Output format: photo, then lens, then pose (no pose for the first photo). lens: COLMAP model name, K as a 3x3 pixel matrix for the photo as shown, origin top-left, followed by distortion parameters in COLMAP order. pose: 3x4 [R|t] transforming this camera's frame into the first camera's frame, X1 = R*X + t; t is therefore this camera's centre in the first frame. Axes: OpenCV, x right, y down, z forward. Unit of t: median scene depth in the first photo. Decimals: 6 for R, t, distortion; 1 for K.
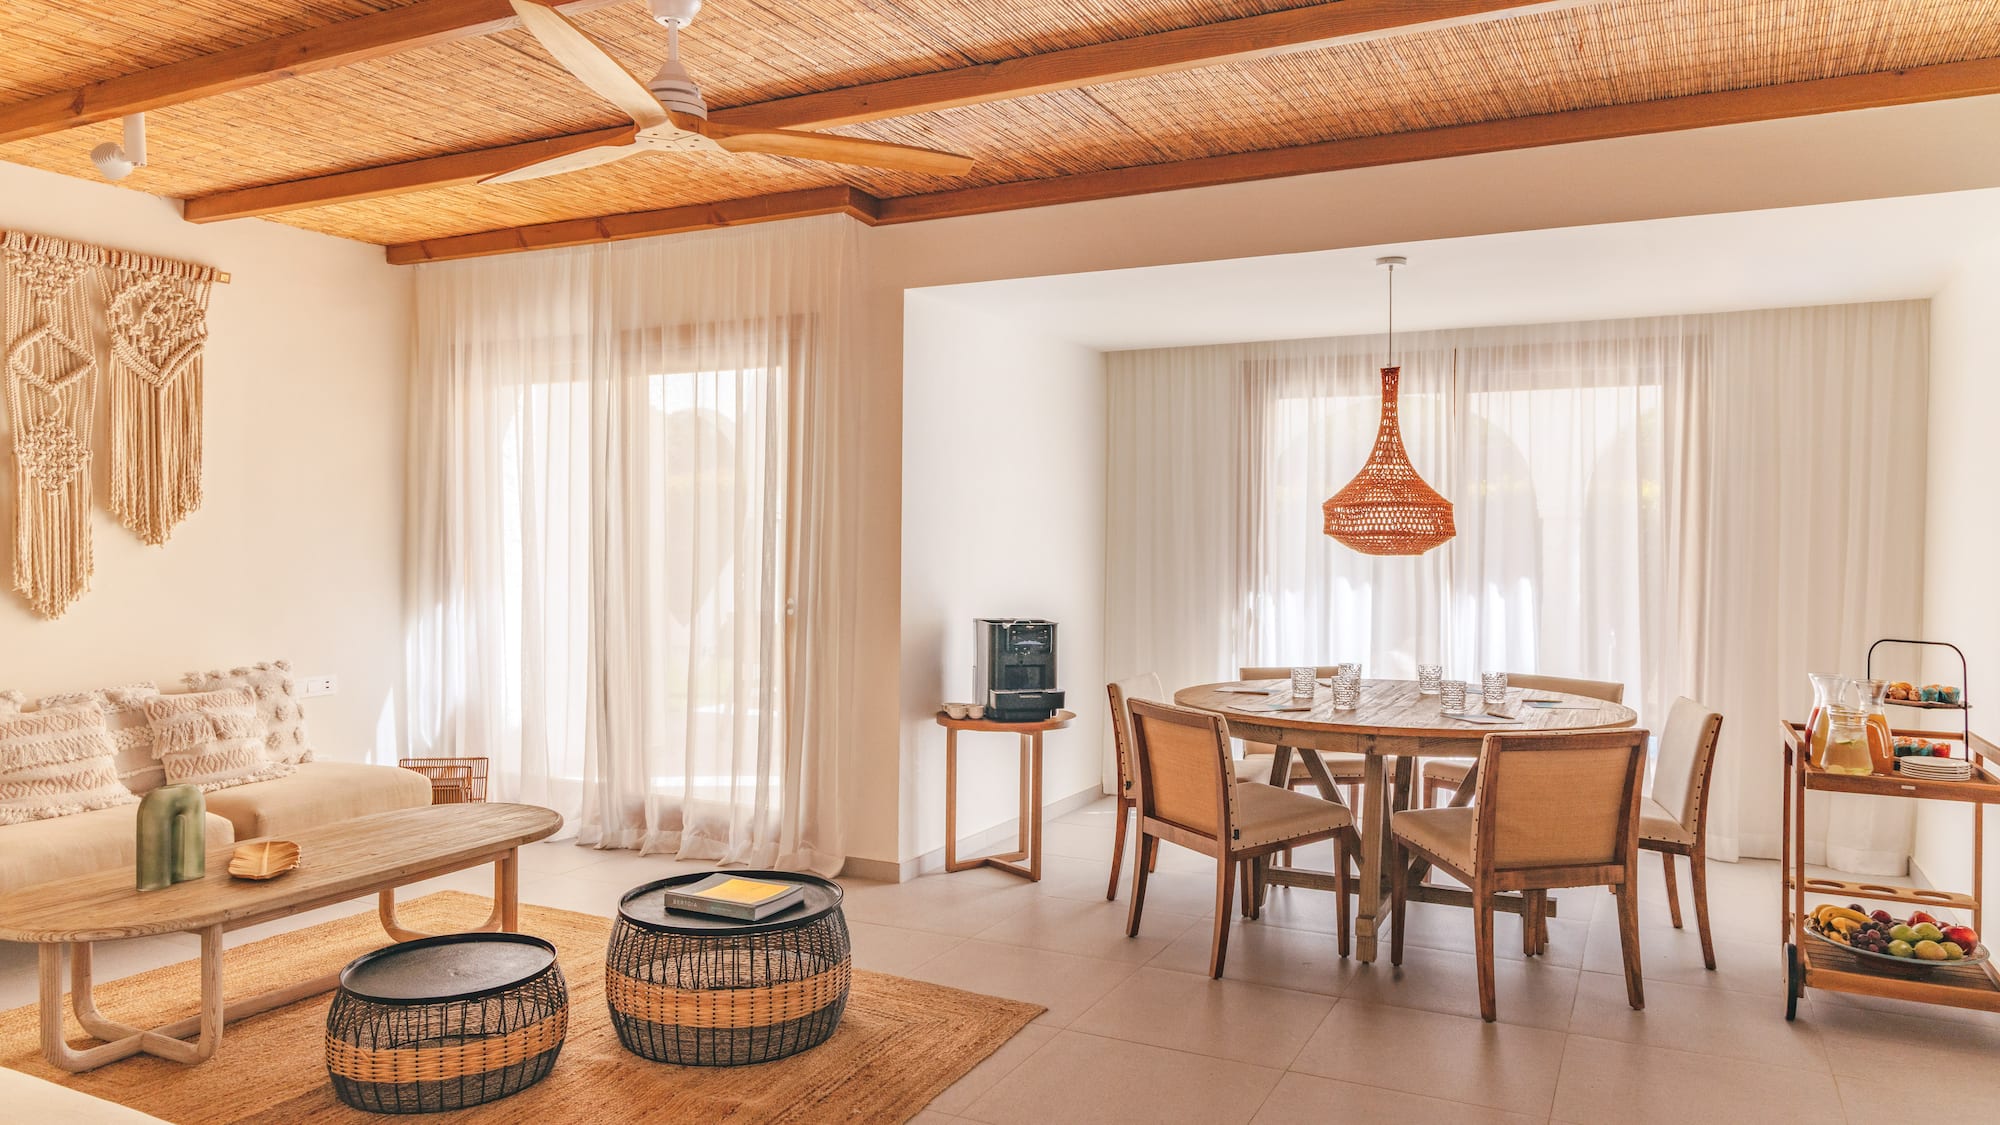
lens RADIAL K [[1352.4, 0, 998.9], [0, 1352.4, 594.2], [0, 0, 1]] dist [-0.094201, -0.001475]
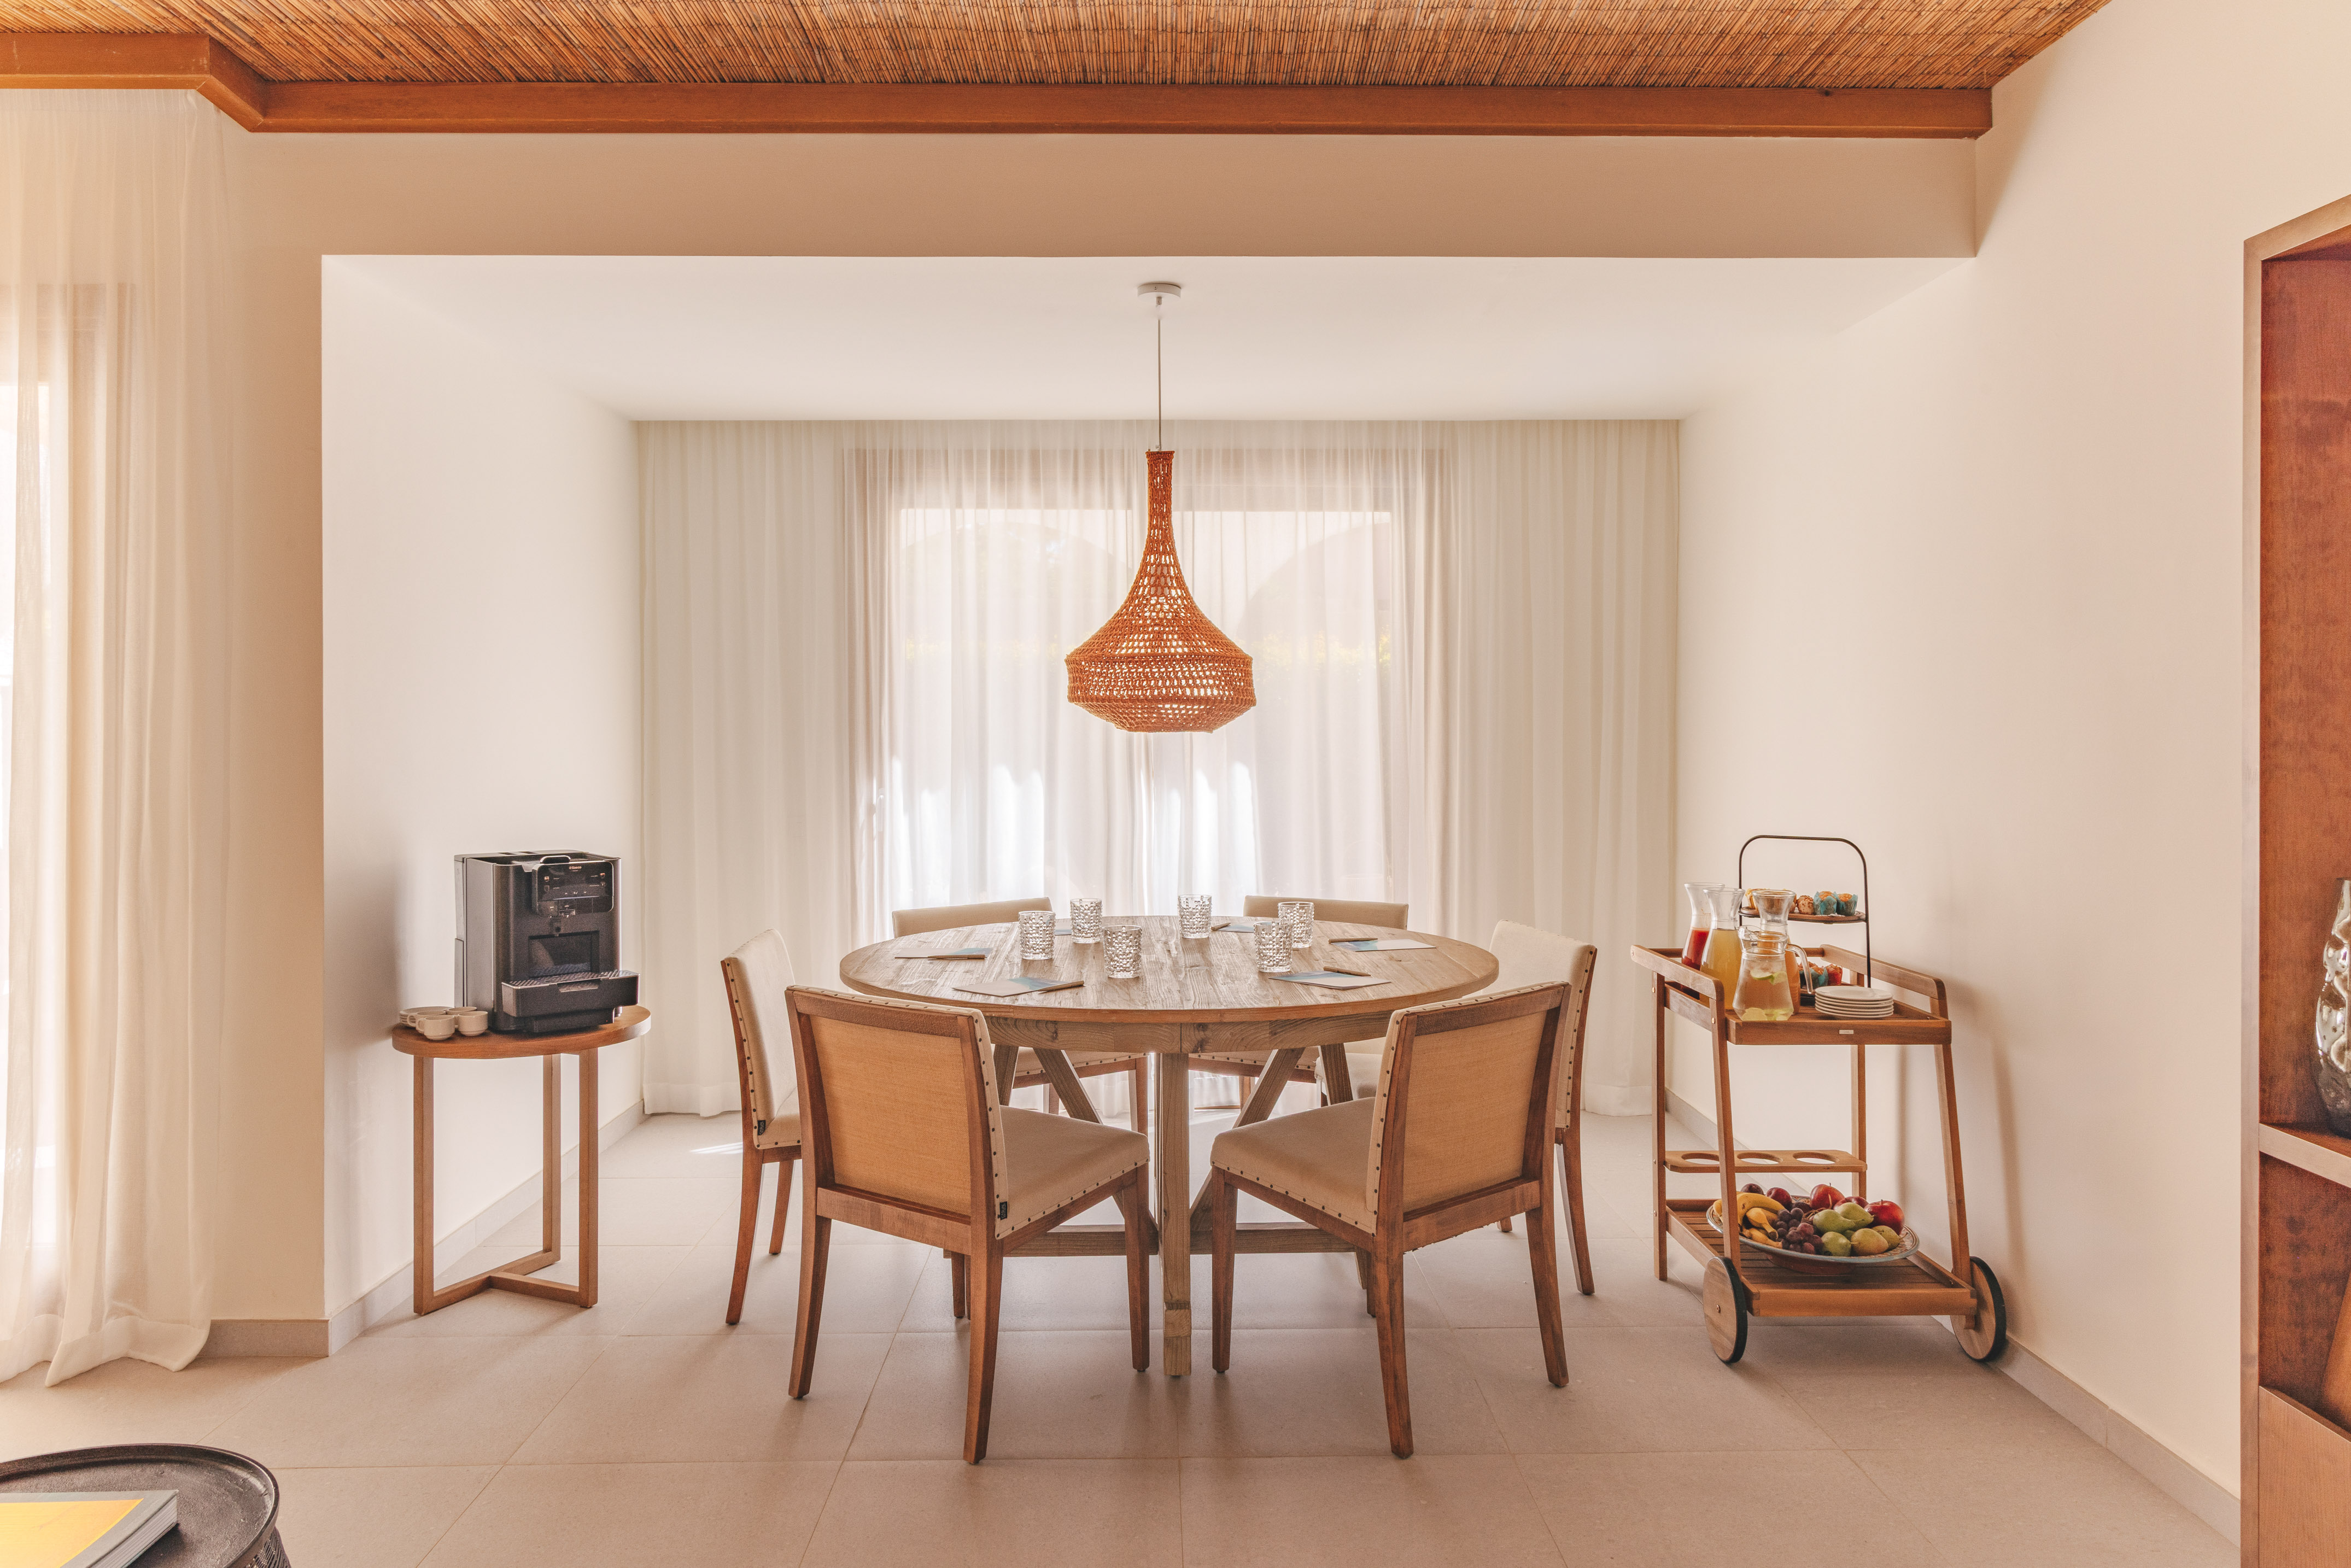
lens RADIAL K [[1627.4, 0, 1176.1], [0, 1627.4, 750.3], [0, 0, 1]] dist [-0.027981, 0.000096]
pose [[0.884695, -0.014623, 0.465940, -0.071572], [0.024366, 0.999592, -0.014892, -0.009414], [-0.465532, 0.024528, 0.884691, 0.273503]]
